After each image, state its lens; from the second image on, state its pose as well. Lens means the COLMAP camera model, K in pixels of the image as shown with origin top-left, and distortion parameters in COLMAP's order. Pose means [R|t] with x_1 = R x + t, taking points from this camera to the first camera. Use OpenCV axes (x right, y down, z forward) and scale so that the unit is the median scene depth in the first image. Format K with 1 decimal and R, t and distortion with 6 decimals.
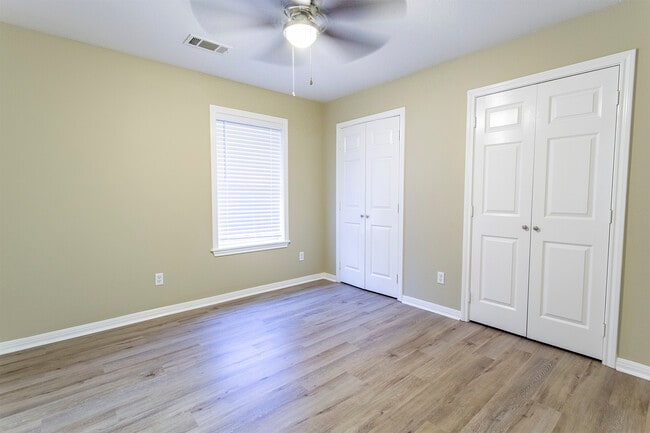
lens RADIAL K [[308.8, 0, 325.0], [0, 308.8, 216.5], [0, 0, 1]] dist [0.001494, 0.000428]
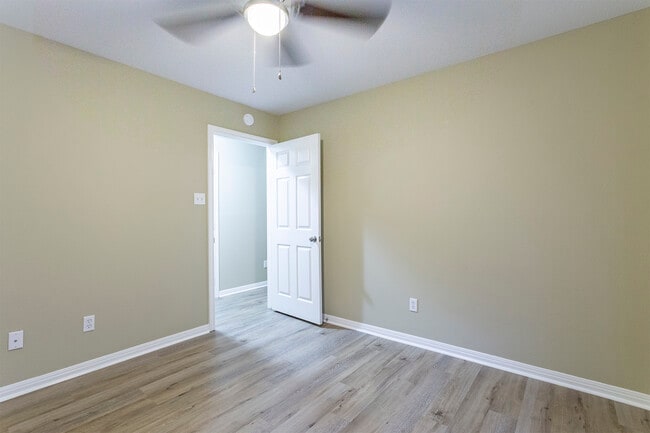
lens RADIAL K [[308.8, 0, 325.0], [0, 308.8, 216.5], [0, 0, 1]] dist [0.001494, 0.000428]
pose [[-0.982550, 0.006815, -0.185873, -0.078852], [-0.006646, 0.997404, 0.071704, -0.137558], [0.185880, 0.071688, -0.979954, 1.960140]]
